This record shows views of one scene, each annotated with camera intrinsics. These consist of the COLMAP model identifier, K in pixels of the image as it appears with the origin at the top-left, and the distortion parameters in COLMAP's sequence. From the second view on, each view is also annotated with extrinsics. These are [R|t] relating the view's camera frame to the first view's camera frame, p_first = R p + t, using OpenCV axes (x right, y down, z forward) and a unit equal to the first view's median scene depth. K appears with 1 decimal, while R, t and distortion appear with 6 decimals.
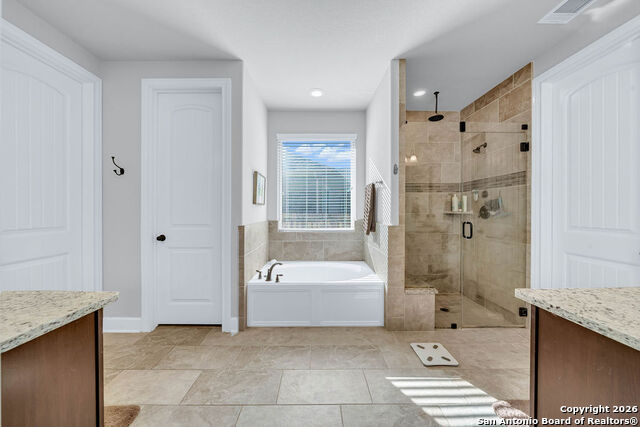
lens RADIAL K [[219.1, 0, 319.0], [0, 219.1, 211.7], [0, 0, 1]] dist [-0.006472, -0.000432]
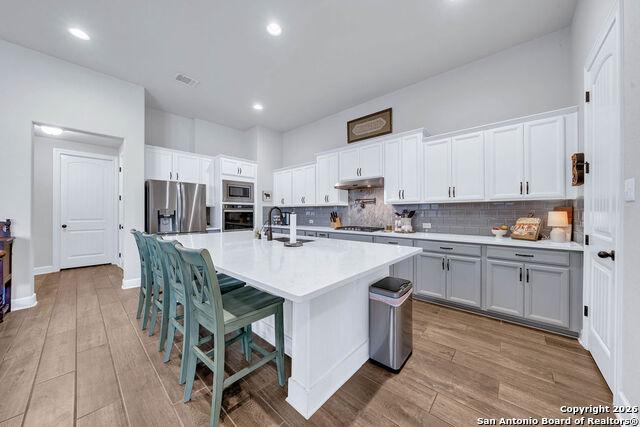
lens RADIAL K [[219.1, 0, 319.3], [0, 219.1, 211.2], [0, 0, 1]] dist [-0.006472, -0.000432]
pose [[0.678500, -0.002323, 0.734597, -0.518599], [0.005313, 0.999984, -0.001745, -0.002757], [-0.734581, 0.005087, 0.678502, -1.857021]]
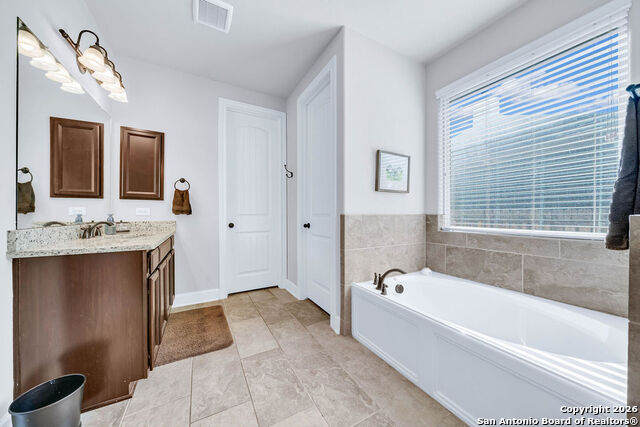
lens RADIAL K [[219.1, 0, 321.6], [0, 219.1, 214.6], [0, 0, 1]] dist [-0.006472, -0.000432]
pose [[0.473082, 0.001140, -0.881018, 0.324387], [-0.001582, 0.999999, 0.000444, 0.053141], [0.881017, 0.001183, 0.473083, 0.438740]]
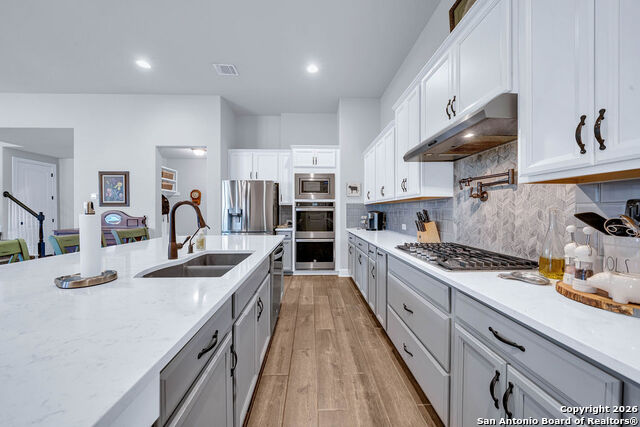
lens RADIAL K [[219.1, 0, 318.2], [0, 219.1, 211.7], [0, 0, 1]] dist [-0.006472, -0.000432]
pose [[0.999761, -0.004306, 0.021420, 0.403365], [0.004332, 0.999990, -0.001134, 0.003883], [-0.021414, 0.001226, 0.999770, -1.611910]]
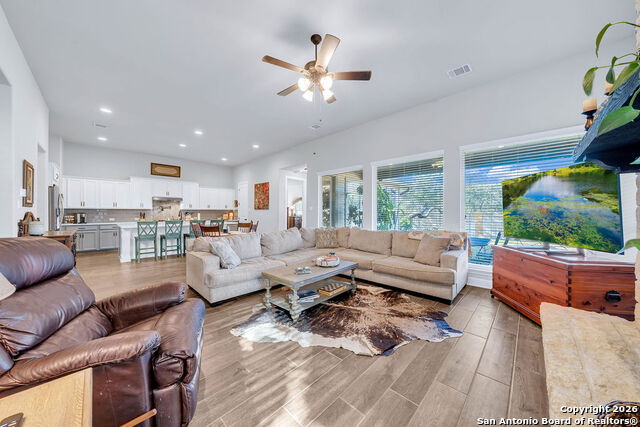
lens RADIAL K [[219.1, 0, 316.5], [0, 219.1, 213.0], [0, 0, 1]] dist [-0.006472, -0.000432]
pose [[-0.702269, -0.001335, 0.711910, -2.905778], [-0.000946, 0.999999, 0.000942, -0.001319], [-0.711911, -0.000011, -0.702270, -0.368342]]
